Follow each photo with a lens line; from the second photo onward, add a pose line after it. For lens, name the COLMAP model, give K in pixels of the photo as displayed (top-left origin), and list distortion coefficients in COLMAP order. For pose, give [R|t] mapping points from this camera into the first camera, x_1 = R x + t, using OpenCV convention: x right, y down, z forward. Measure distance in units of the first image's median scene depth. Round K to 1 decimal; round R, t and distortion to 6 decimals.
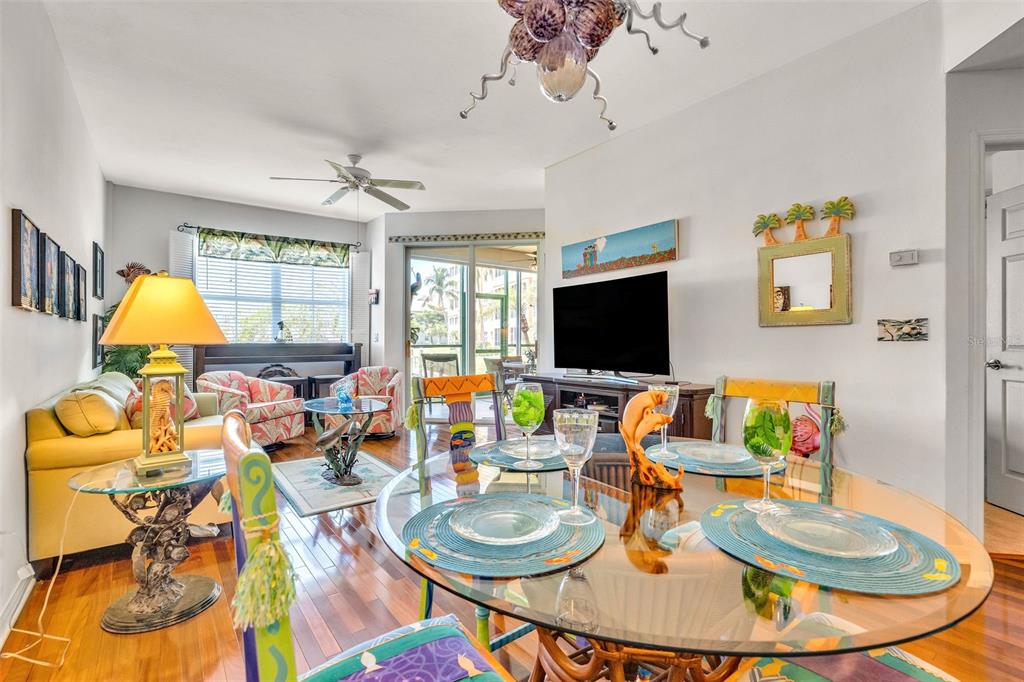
lens RADIAL K [[464.4, 0, 512.0], [0, 464.4, 341.0], [0, 0, 1]] dist [-0.004804, -0.000277]
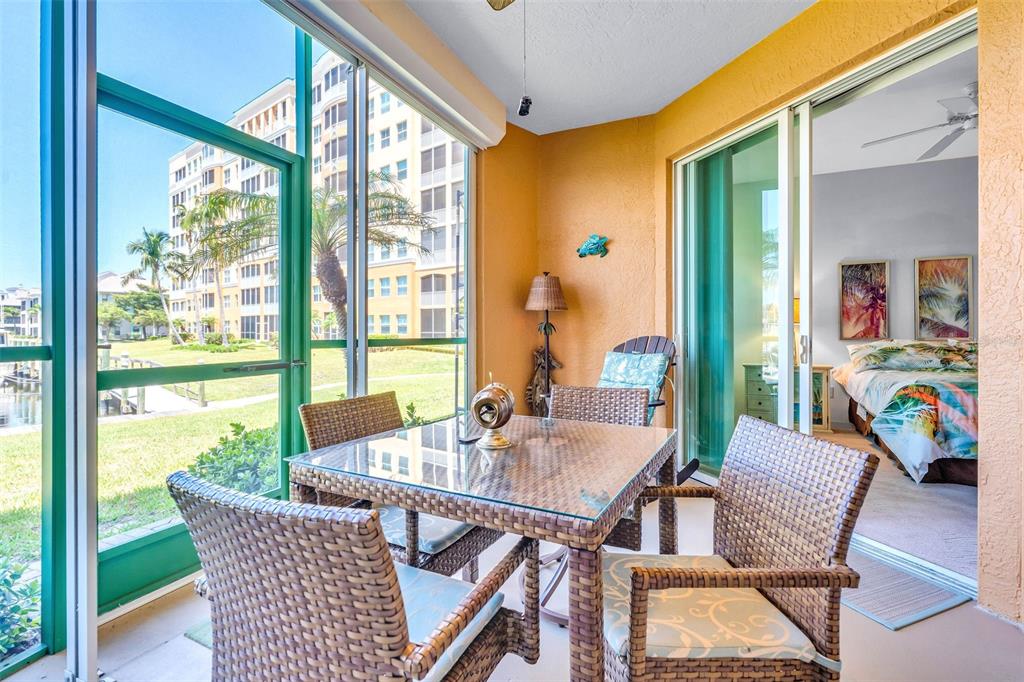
lens RADIAL K [[464.4, 0, 512.0], [0, 464.4, 341.0], [0, 0, 1]] dist [-0.004804, -0.000277]
pose [[0.881406, -0.007991, 0.472291, -0.004833], [-0.000078, 0.999854, 0.017063, 0.000403], [-0.472359, -0.015076, 0.881277, 0.100611]]
